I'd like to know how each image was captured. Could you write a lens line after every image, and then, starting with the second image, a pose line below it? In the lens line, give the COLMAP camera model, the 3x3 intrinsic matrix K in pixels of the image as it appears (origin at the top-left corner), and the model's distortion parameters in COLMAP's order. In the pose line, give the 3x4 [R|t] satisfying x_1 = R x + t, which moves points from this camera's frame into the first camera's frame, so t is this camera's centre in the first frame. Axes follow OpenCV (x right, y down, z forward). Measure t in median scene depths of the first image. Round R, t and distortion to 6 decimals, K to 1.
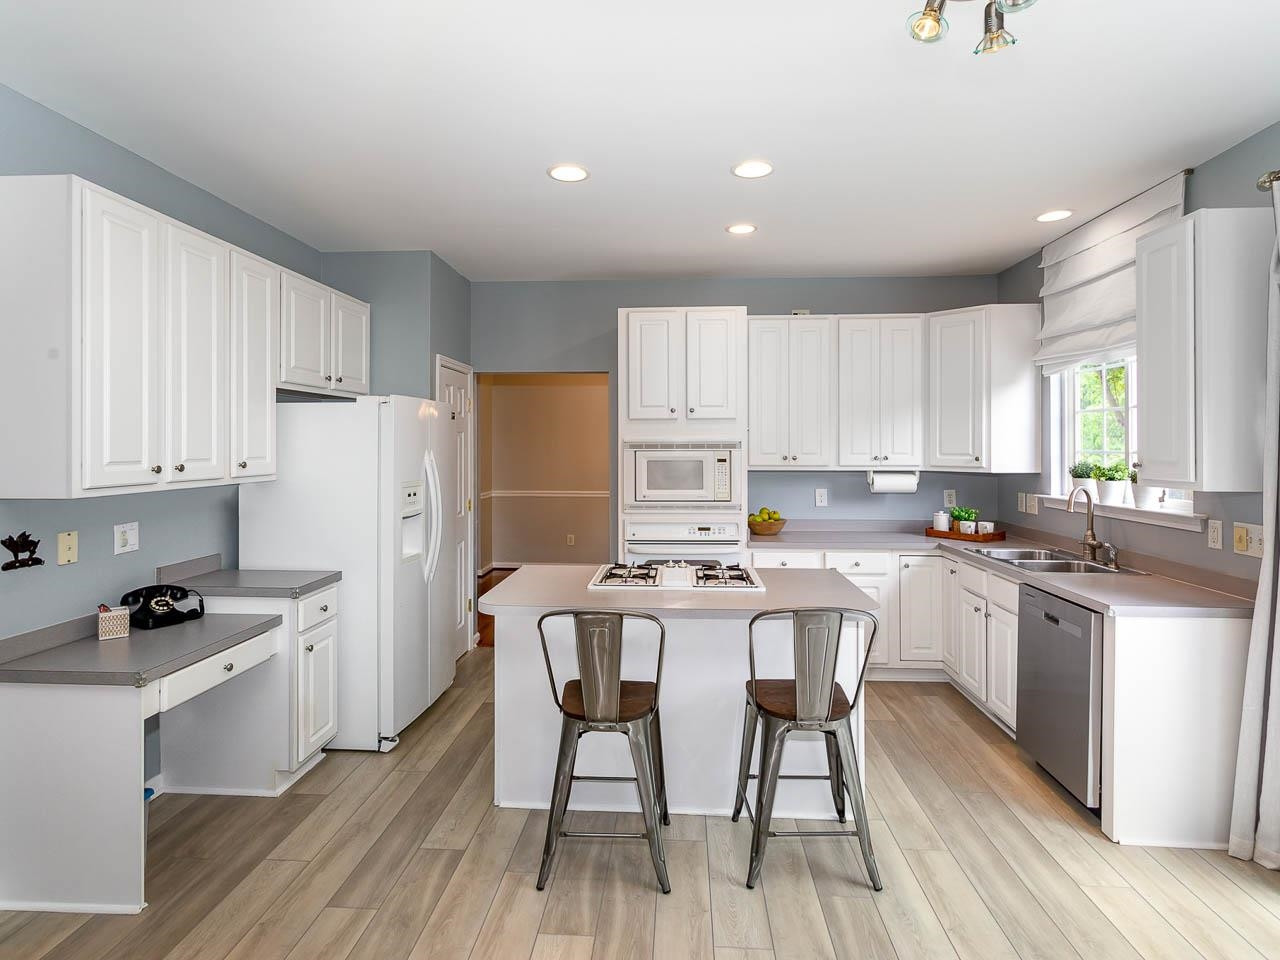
lens RADIAL K [[696.2, 0, 644.8], [0, 696.2, 446.2], [0, 0, 1]] dist [0.005990, -0.000695]
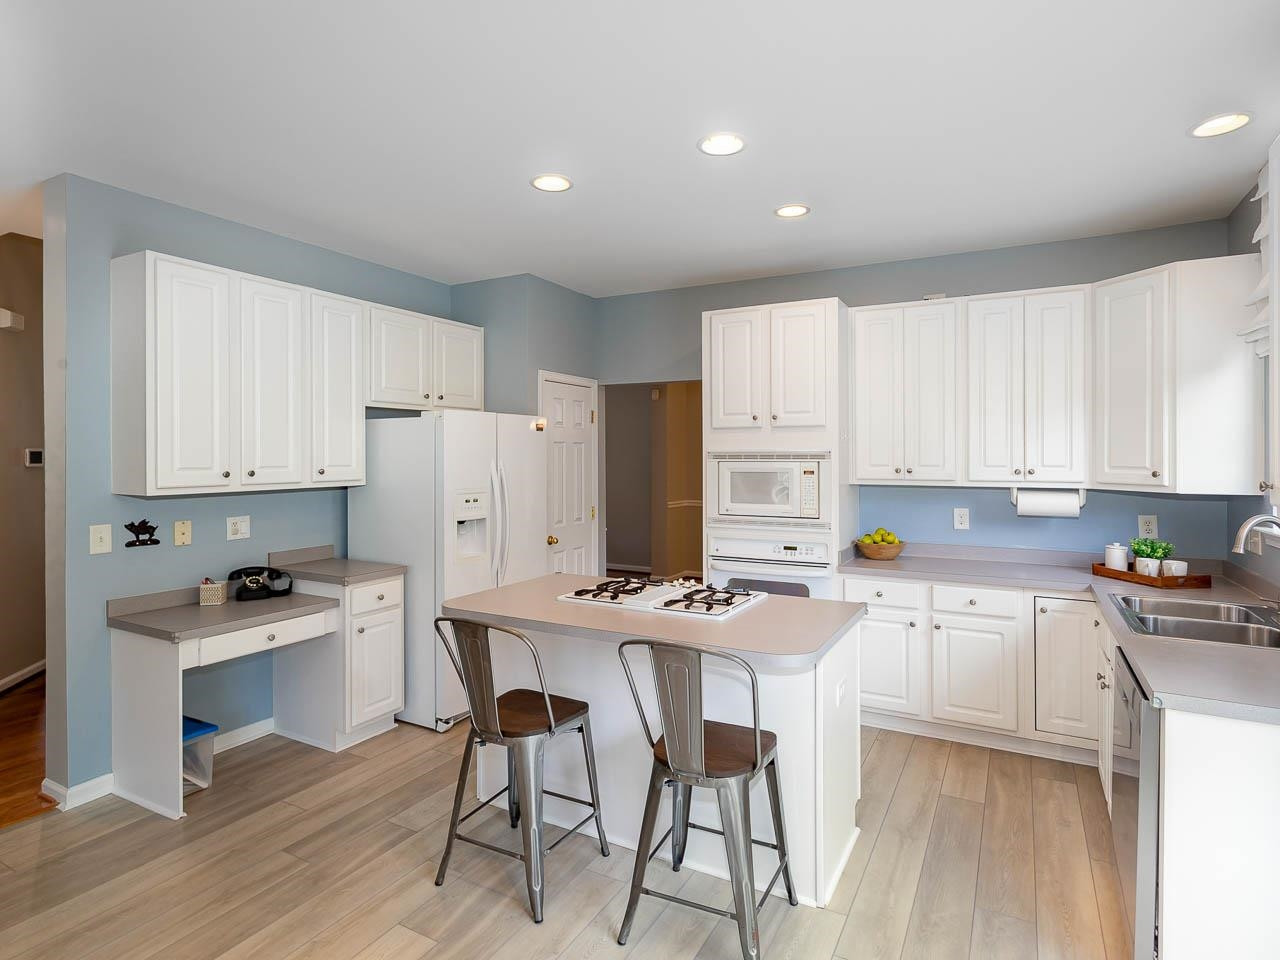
lens RADIAL K [[696.2, 0, 642.9], [0, 696.2, 455.8], [0, 0, 1]] dist [0.005990, -0.000695]
pose [[0.904683, 0.000353, -0.426086, 0.302748], [-0.000794, 0.999999, -0.000859, -0.000110], [0.426085, 0.001116, 0.904682, 0.102521]]
